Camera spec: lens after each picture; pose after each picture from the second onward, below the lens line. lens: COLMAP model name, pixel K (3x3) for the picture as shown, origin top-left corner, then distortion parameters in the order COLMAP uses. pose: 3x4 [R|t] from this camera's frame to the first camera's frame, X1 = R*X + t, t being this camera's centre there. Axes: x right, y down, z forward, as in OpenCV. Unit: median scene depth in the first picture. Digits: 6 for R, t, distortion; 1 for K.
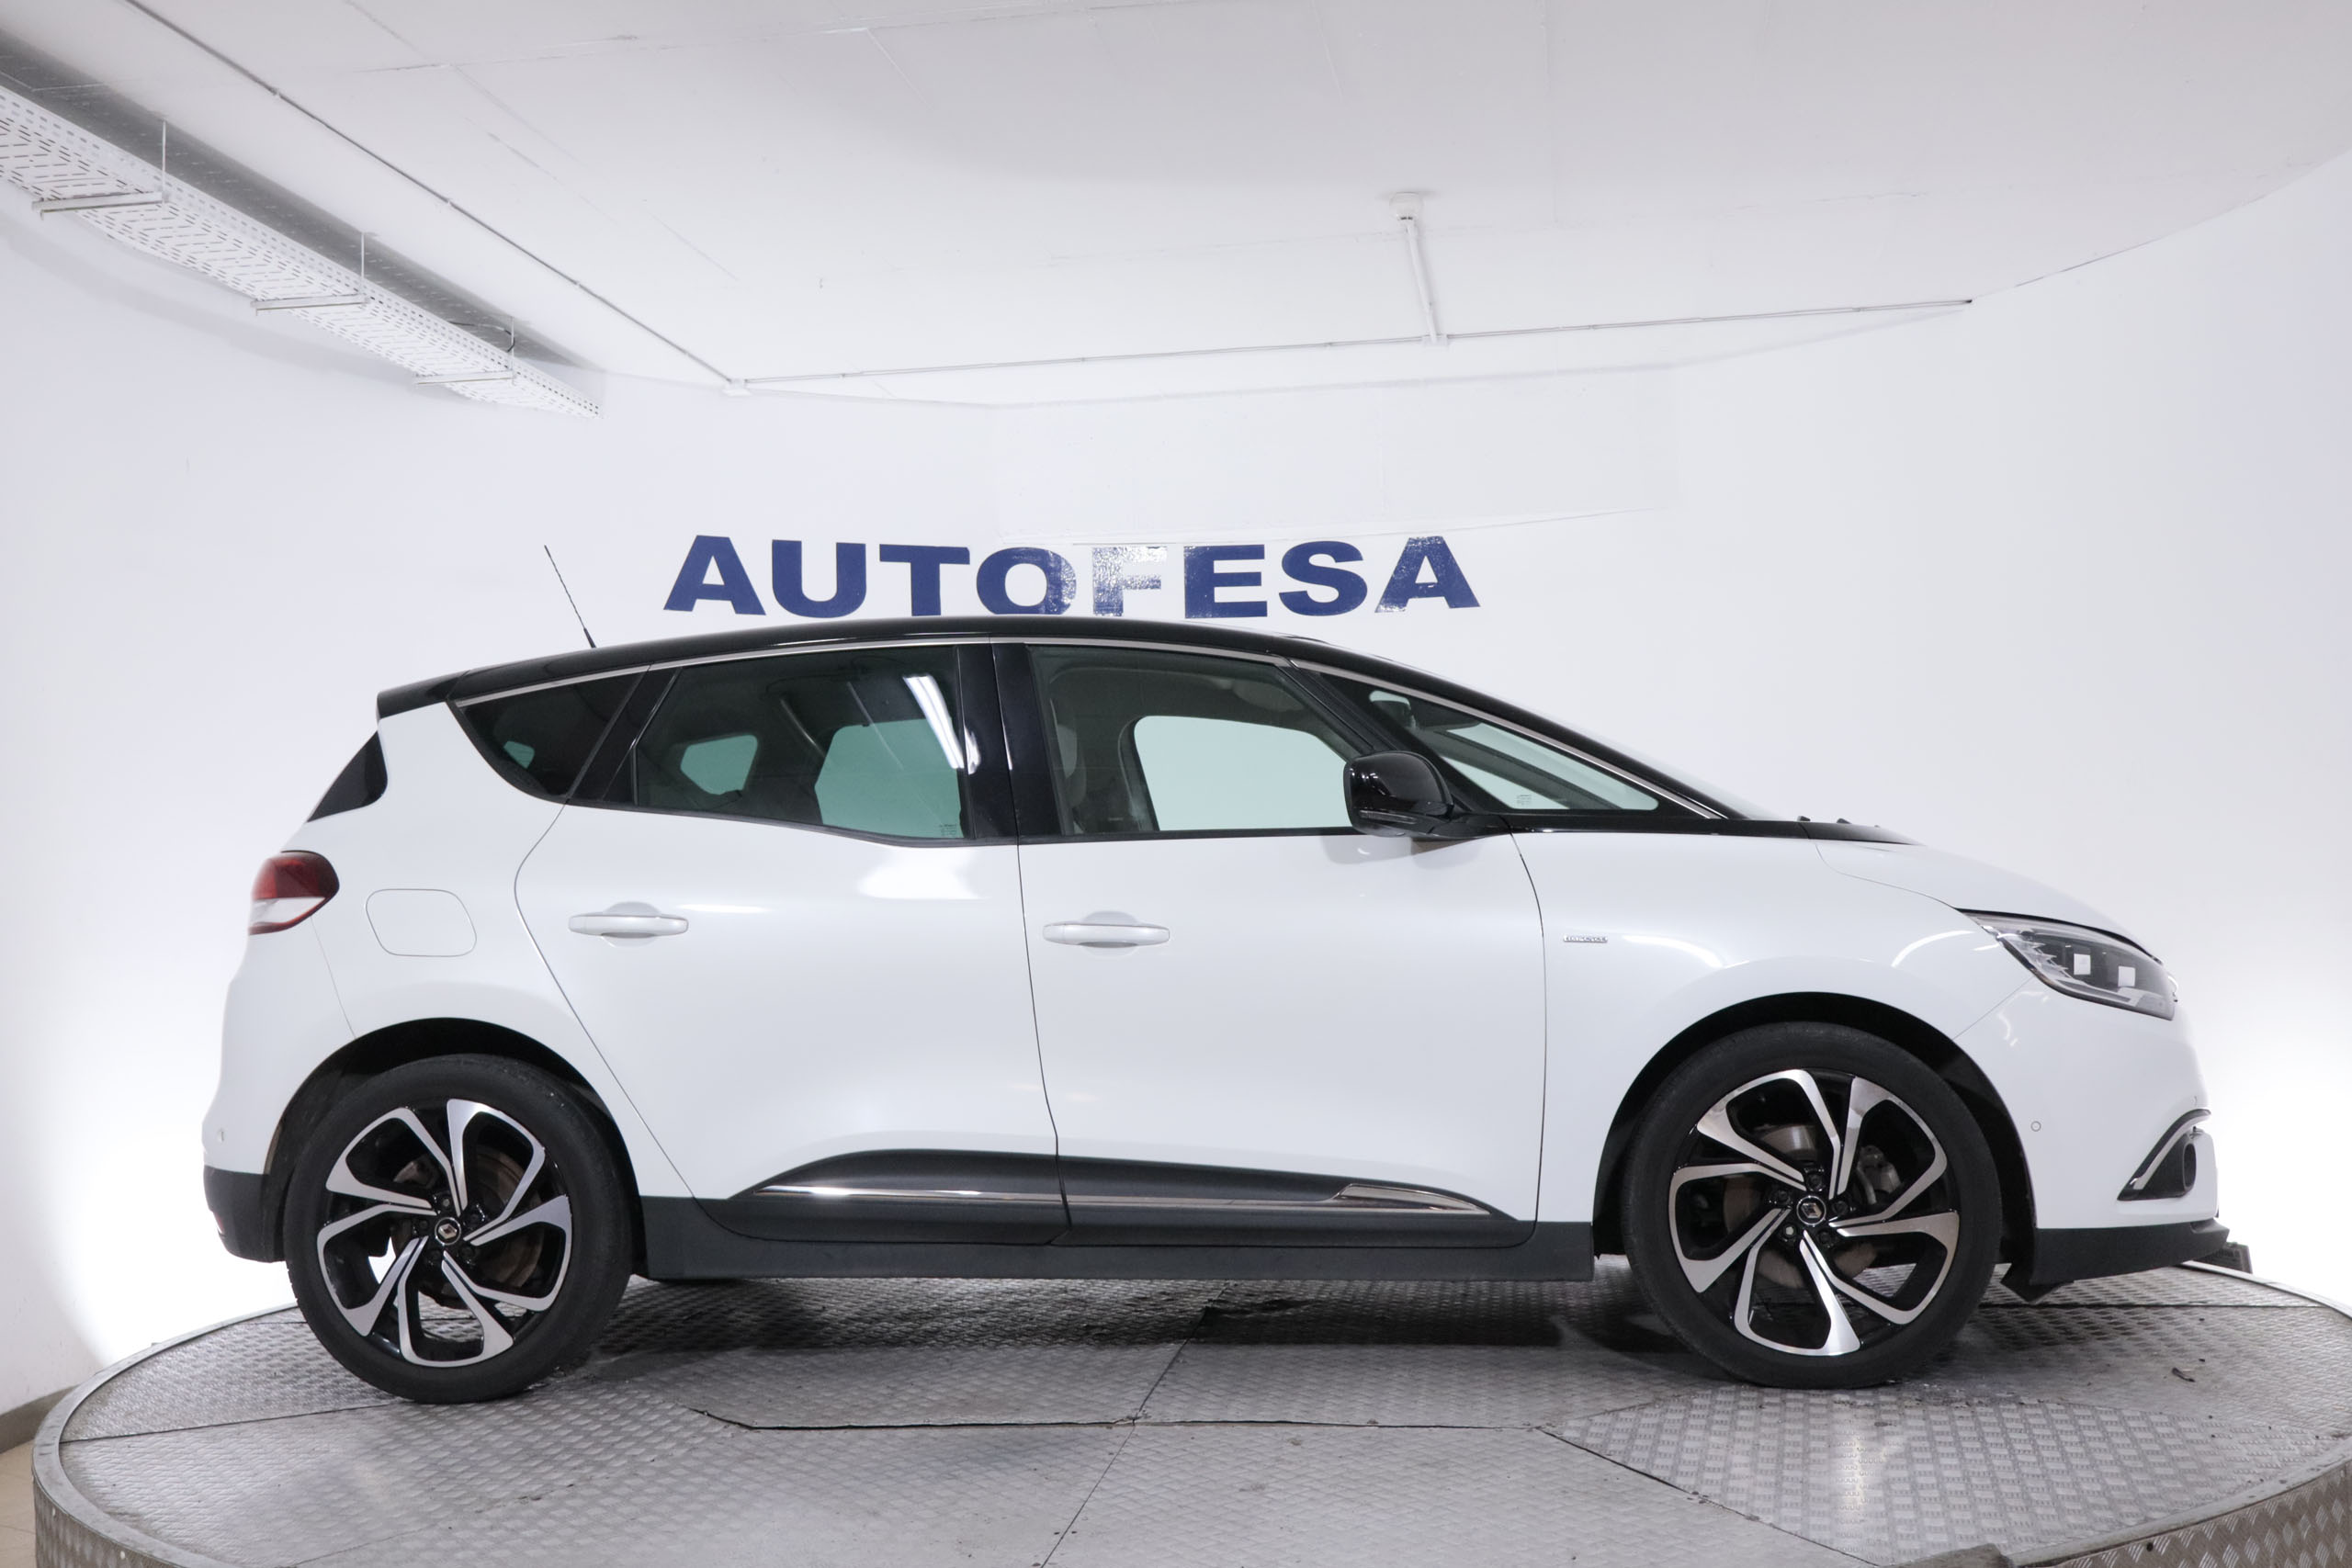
lens RADIAL K [[2448.9, 0, 1176.0], [0, 2448.9, 784.0], [0, 0, 1]] dist [-0.007903, -0.002383]
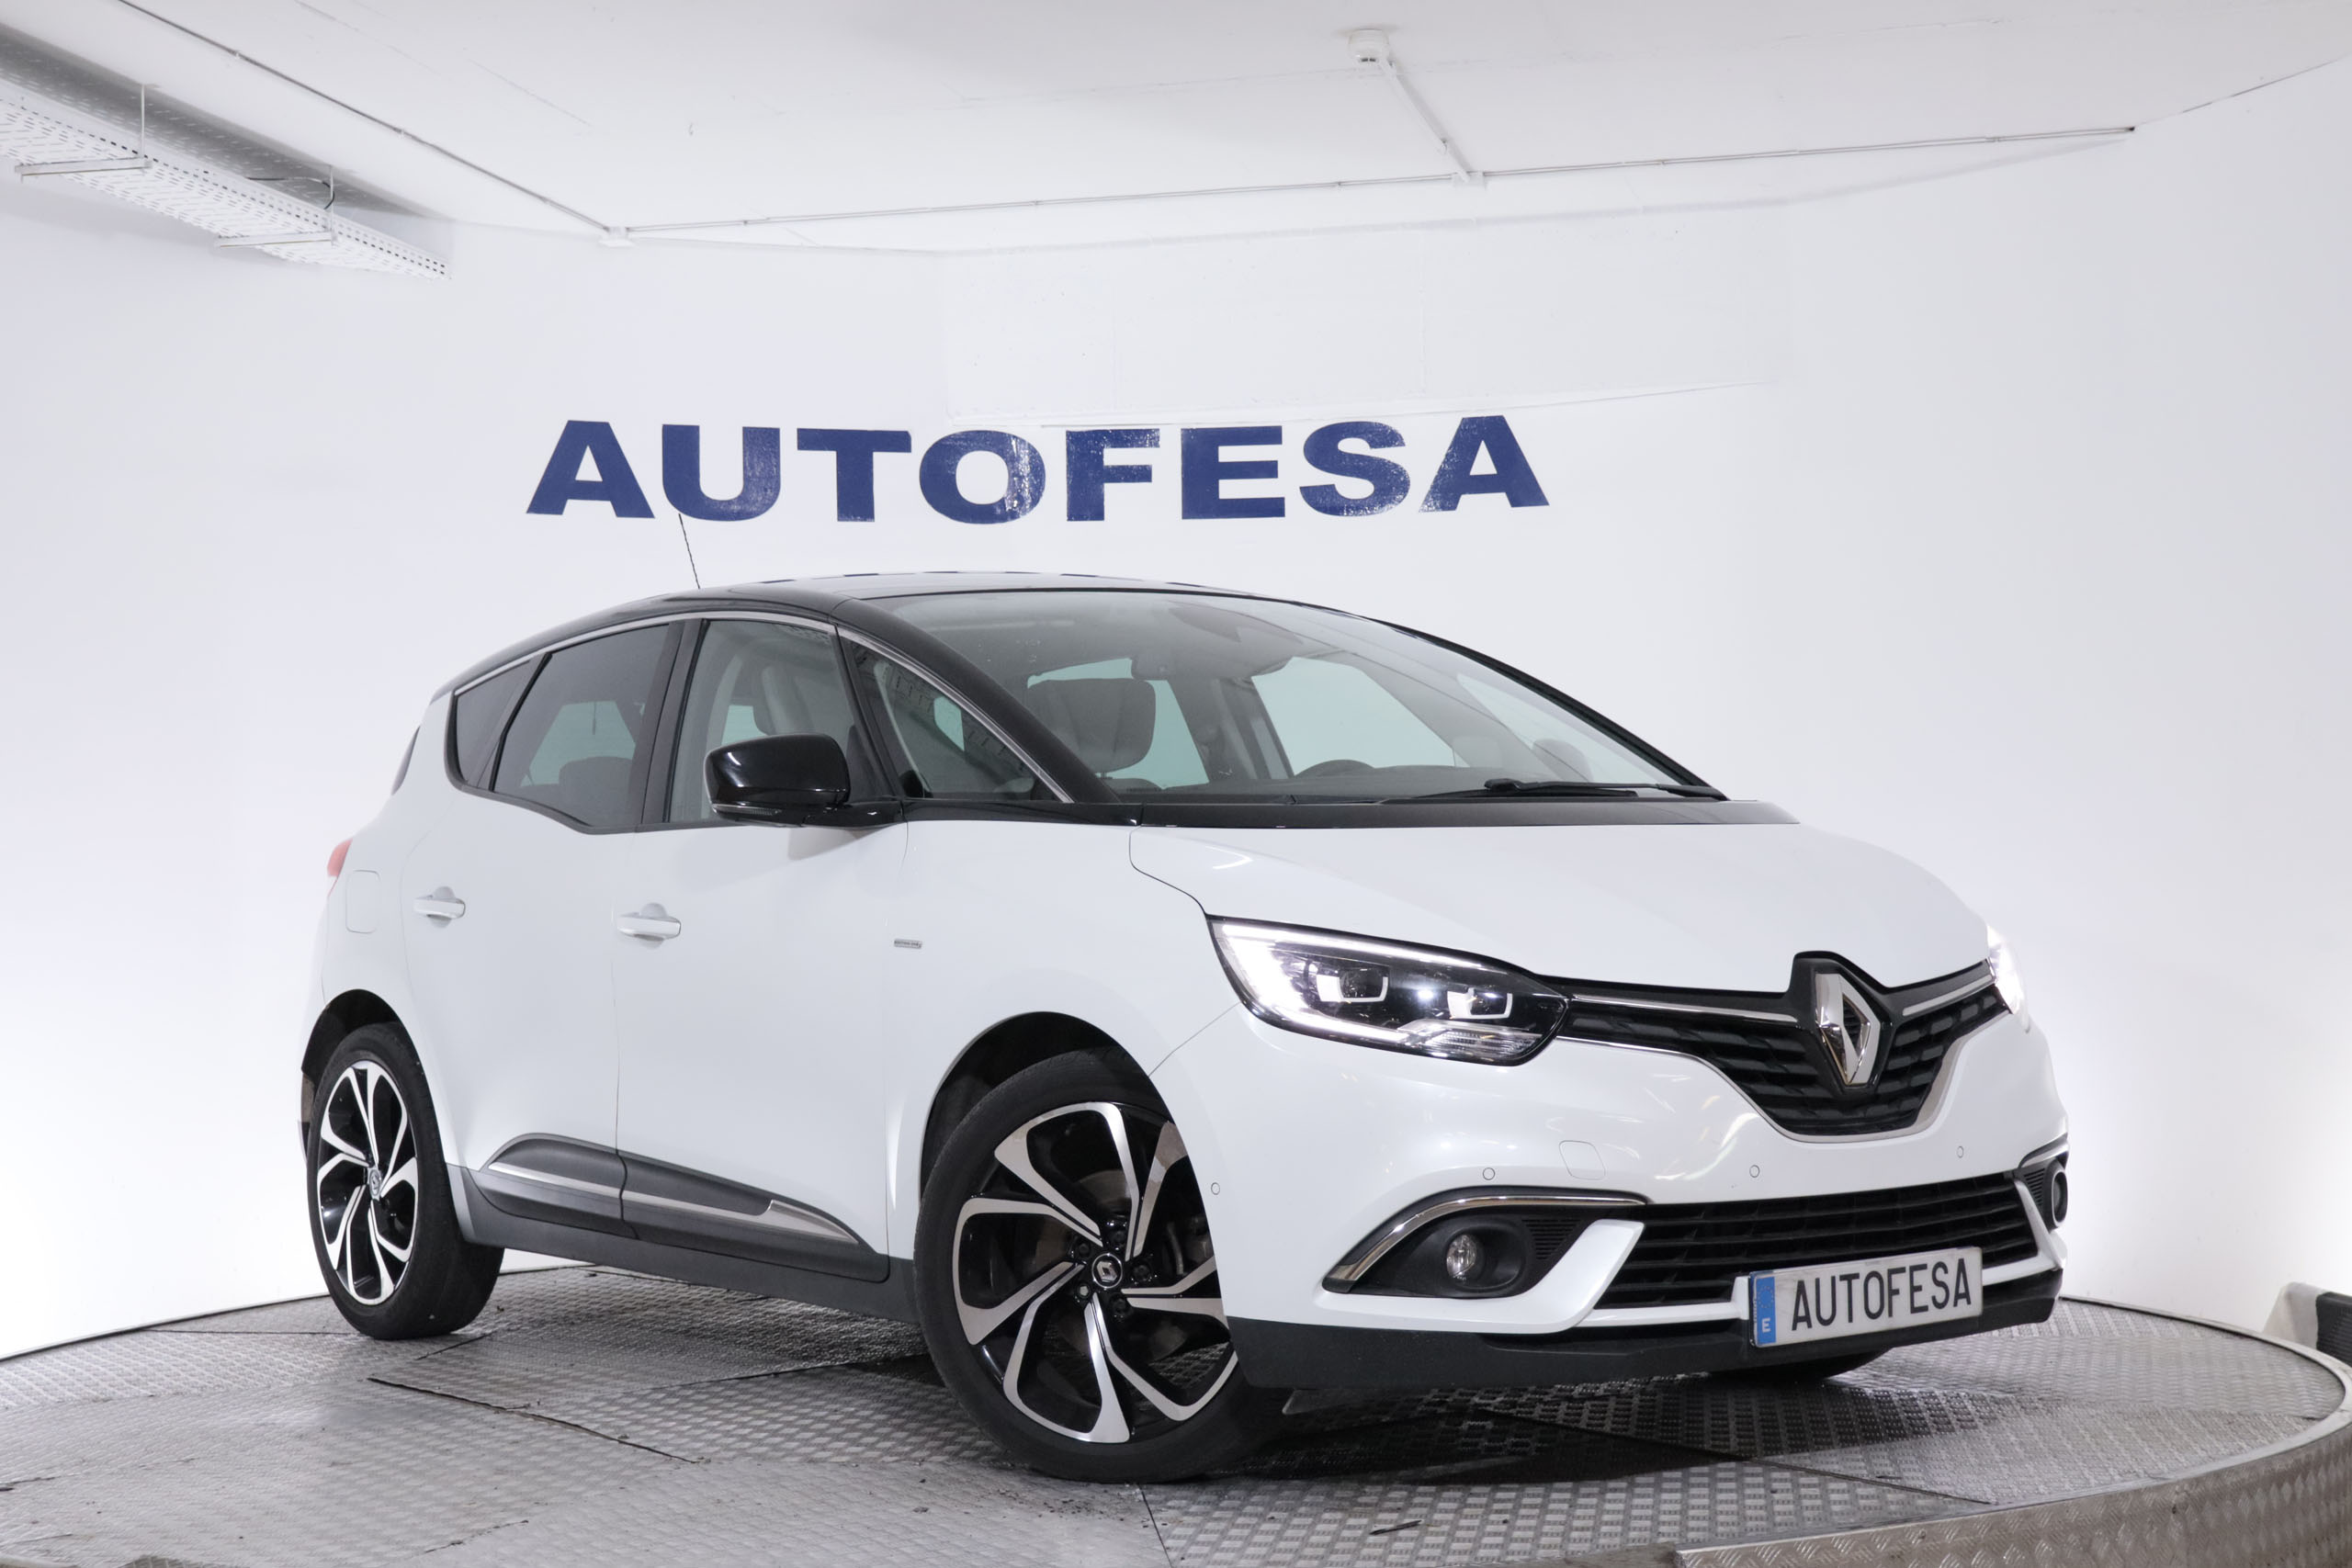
lens RADIAL K [[3567.7, 0, 1176.0], [0, 3567.7, 784.0], [0, 0, 1]] dist [0.006033, -0.037103]
pose [[0.997628, 0.004937, -0.068655, 0.093228], [-0.003156, 0.999656, 0.026021, -0.013291], [0.068760, -0.025743, 0.997301, -0.181575]]
